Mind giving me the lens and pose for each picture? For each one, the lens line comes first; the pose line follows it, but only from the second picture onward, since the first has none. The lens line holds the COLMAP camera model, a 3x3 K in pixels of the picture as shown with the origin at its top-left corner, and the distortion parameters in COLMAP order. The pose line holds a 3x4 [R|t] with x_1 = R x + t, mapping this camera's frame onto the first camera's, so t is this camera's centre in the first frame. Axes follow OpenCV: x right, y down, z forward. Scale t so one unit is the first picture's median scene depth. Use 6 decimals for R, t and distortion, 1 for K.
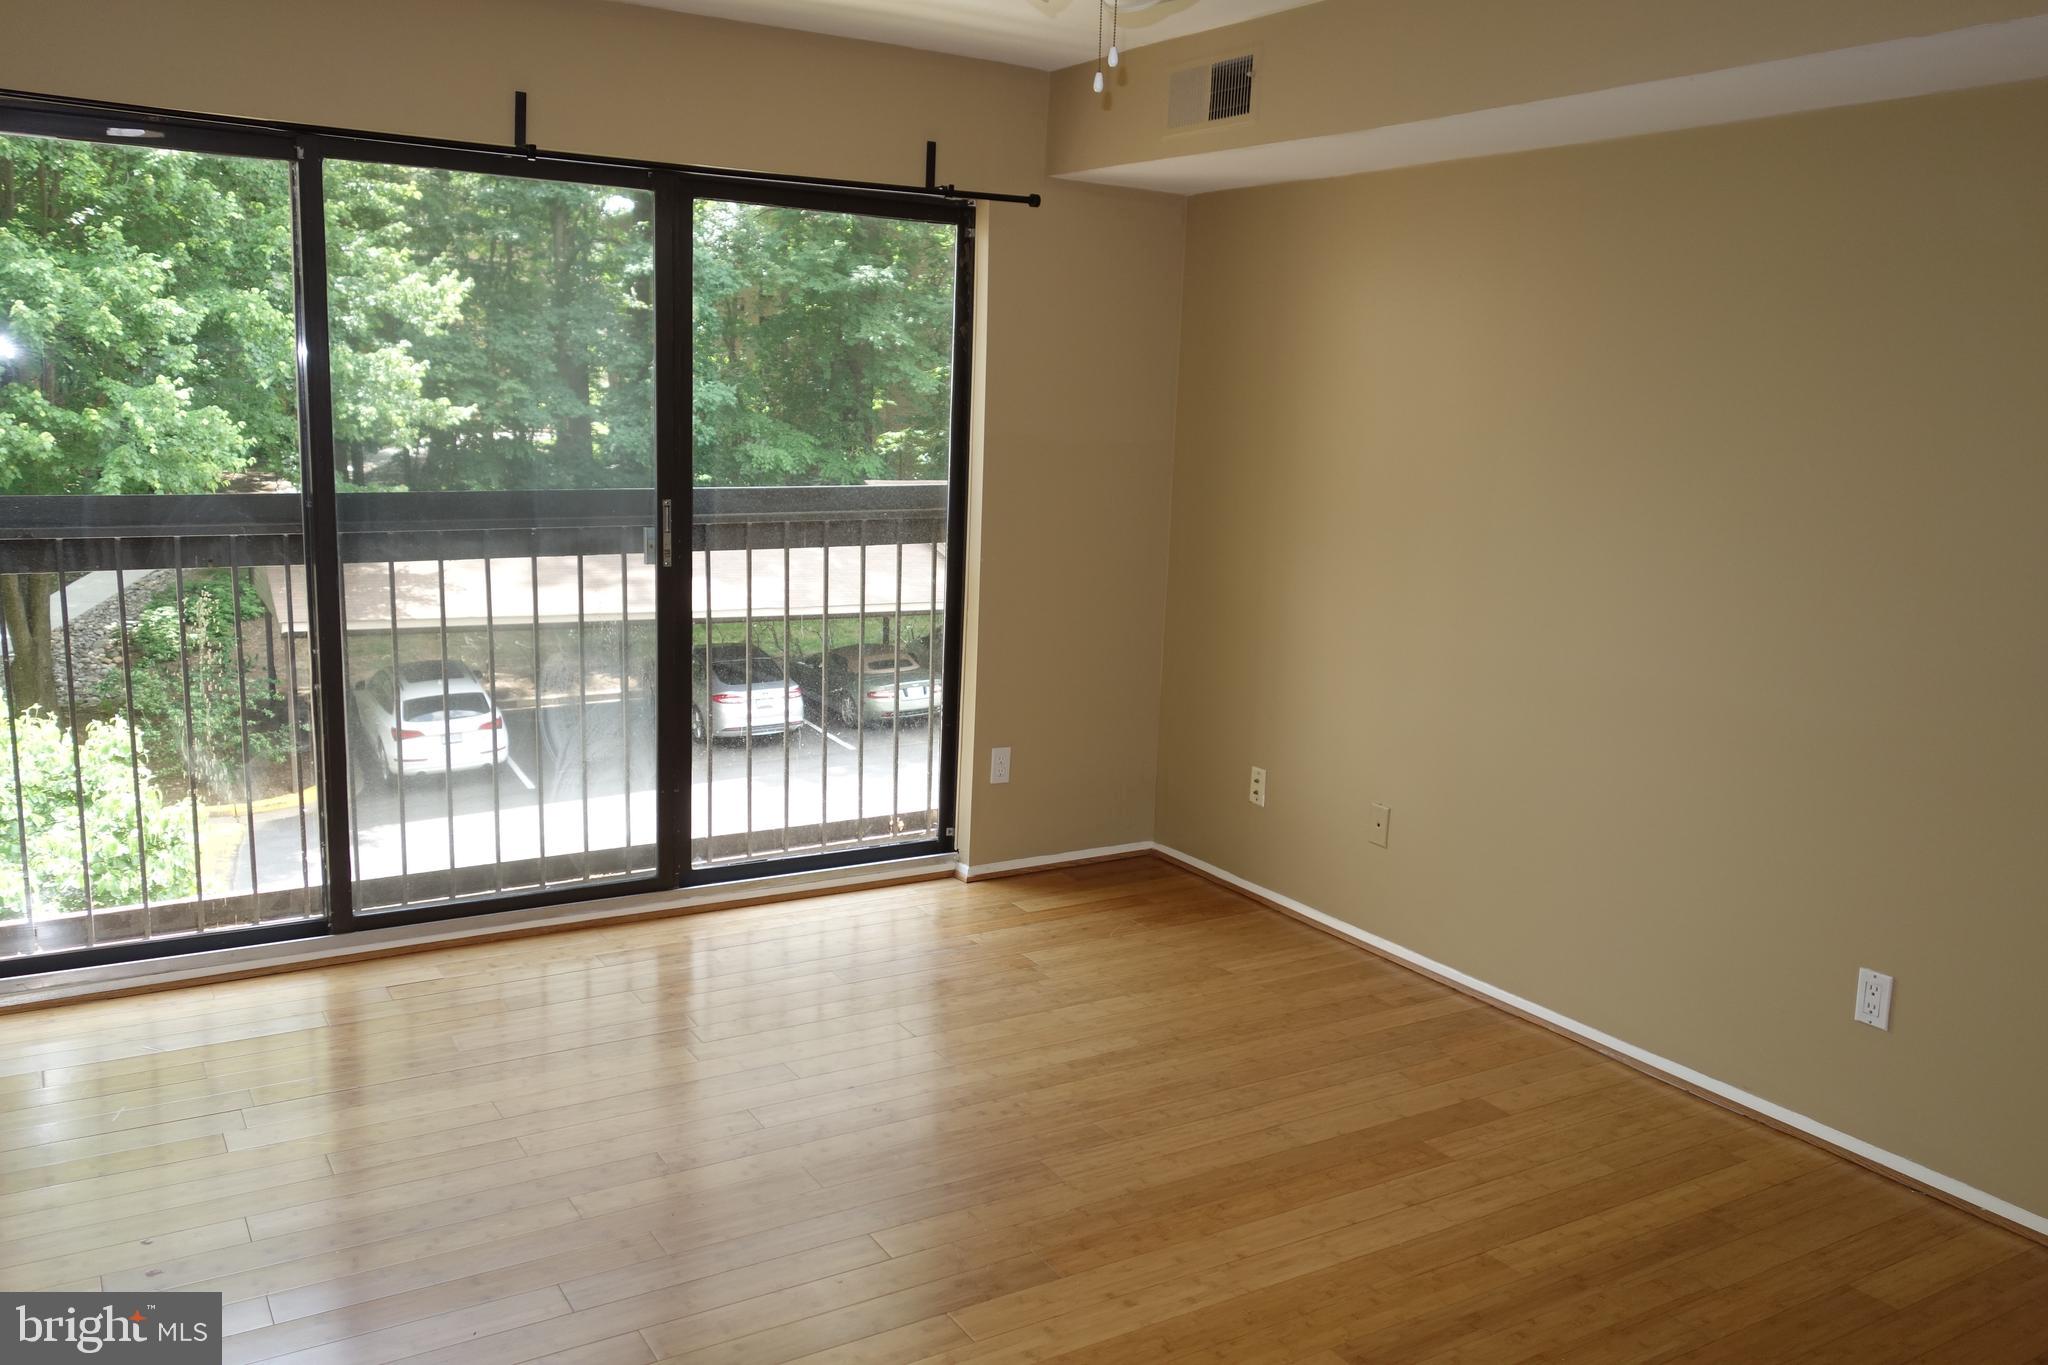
lens RADIAL K [[1616.8, 0, 1020.7], [0, 1616.8, 684.3], [0, 0, 1]] dist [0.008402, -0.004652]
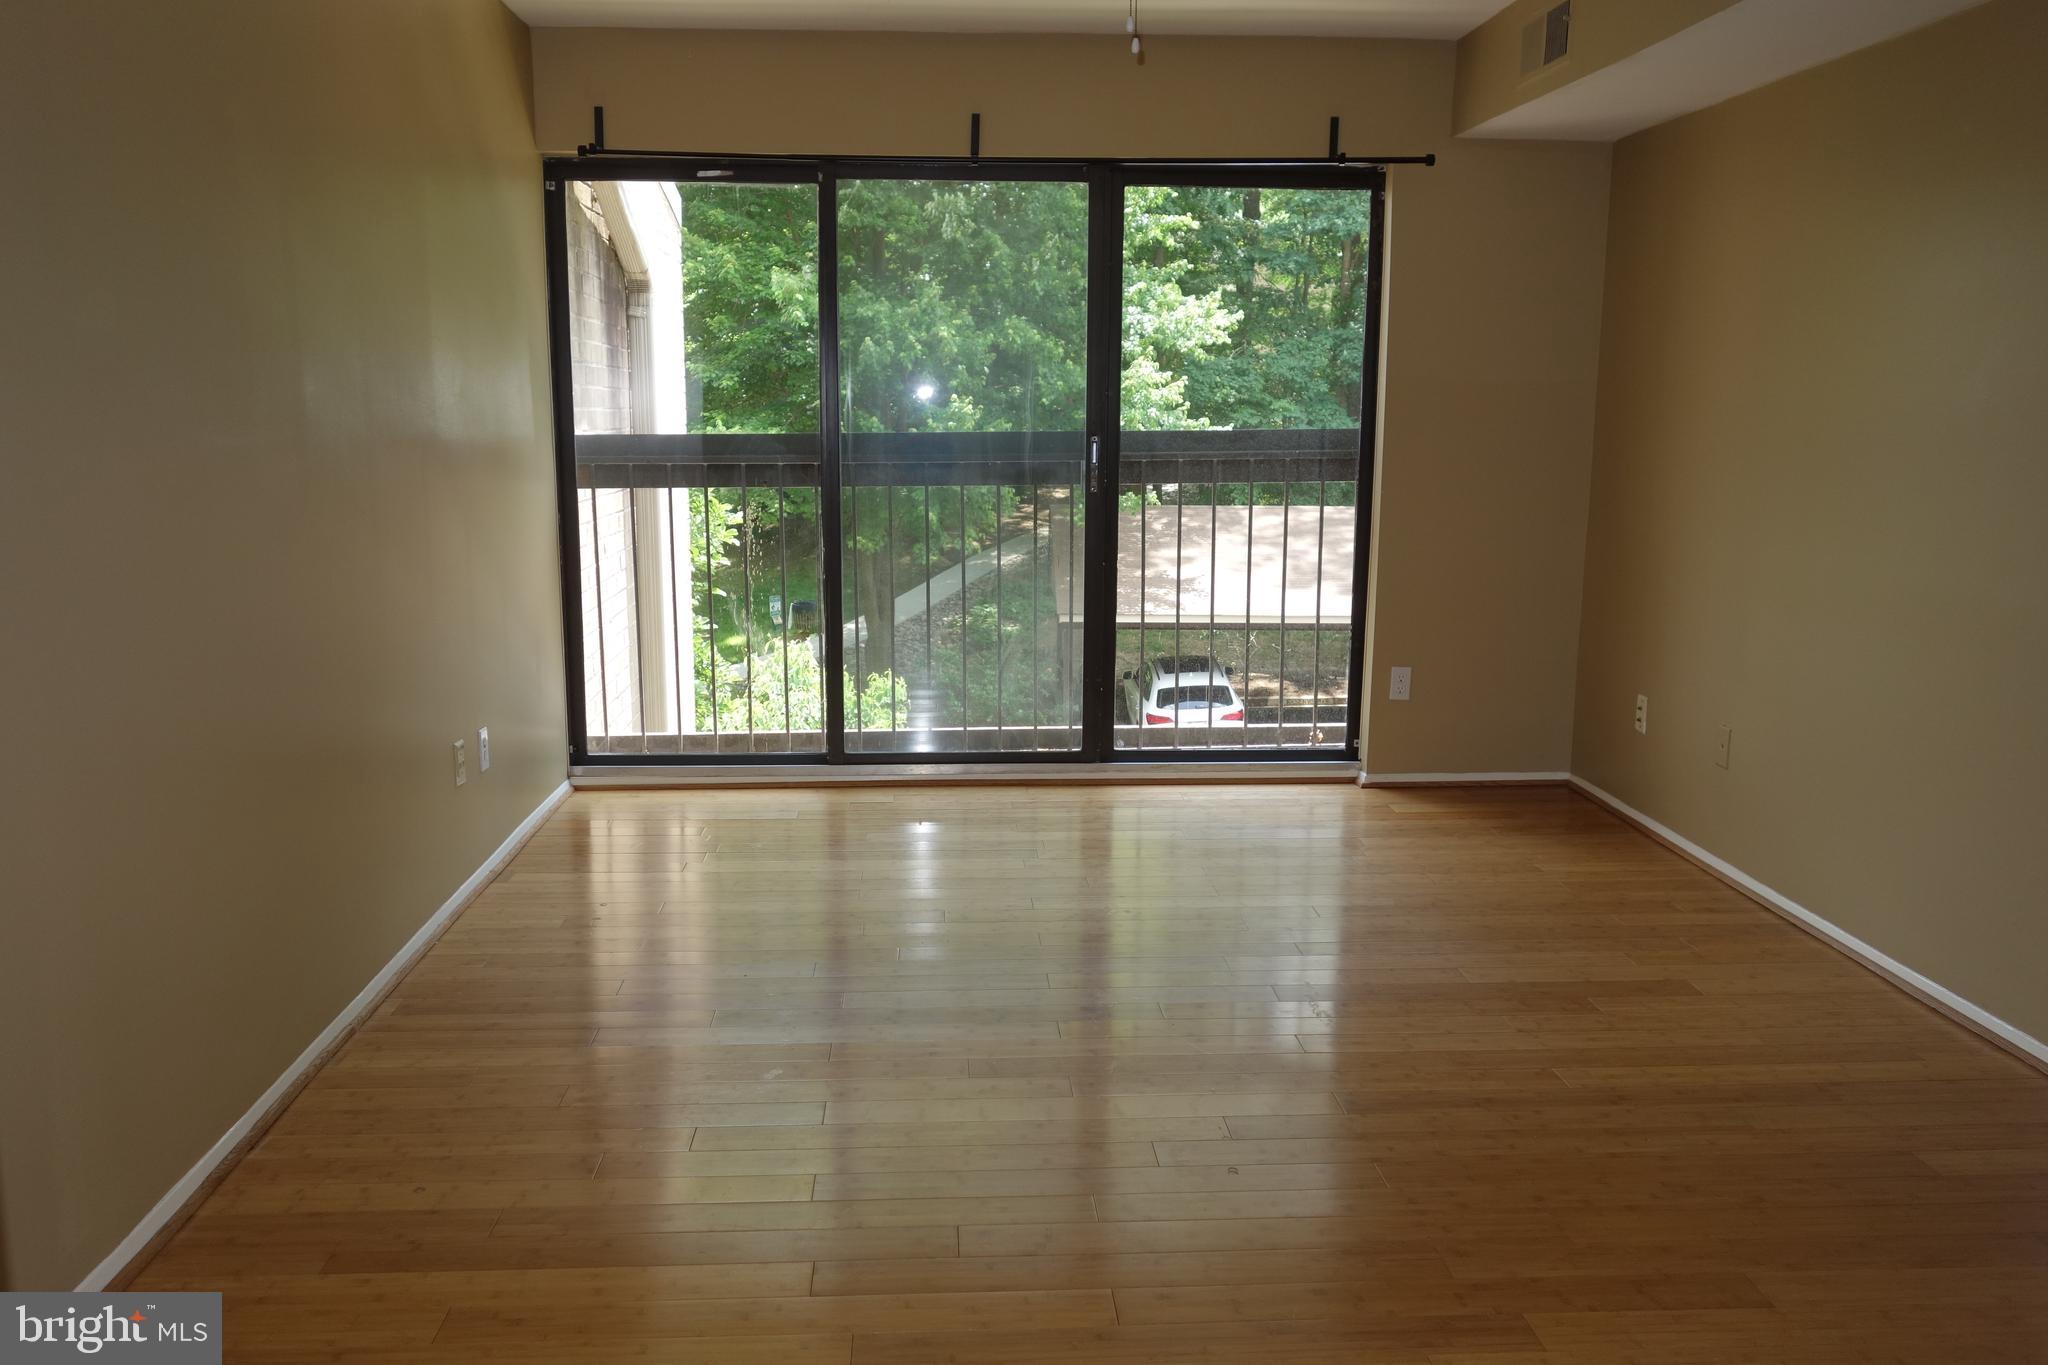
lens RADIAL K [[1616.8, 0, 1026.5], [0, 1616.8, 683.3], [0, 0, 1]] dist [0.008402, -0.004652]
pose [[0.881537, 0.049557, -0.469507, 0.284252], [-0.057603, 0.998336, -0.002778, 0.069467], [0.468588, 0.029493, 0.882925, -0.080537]]
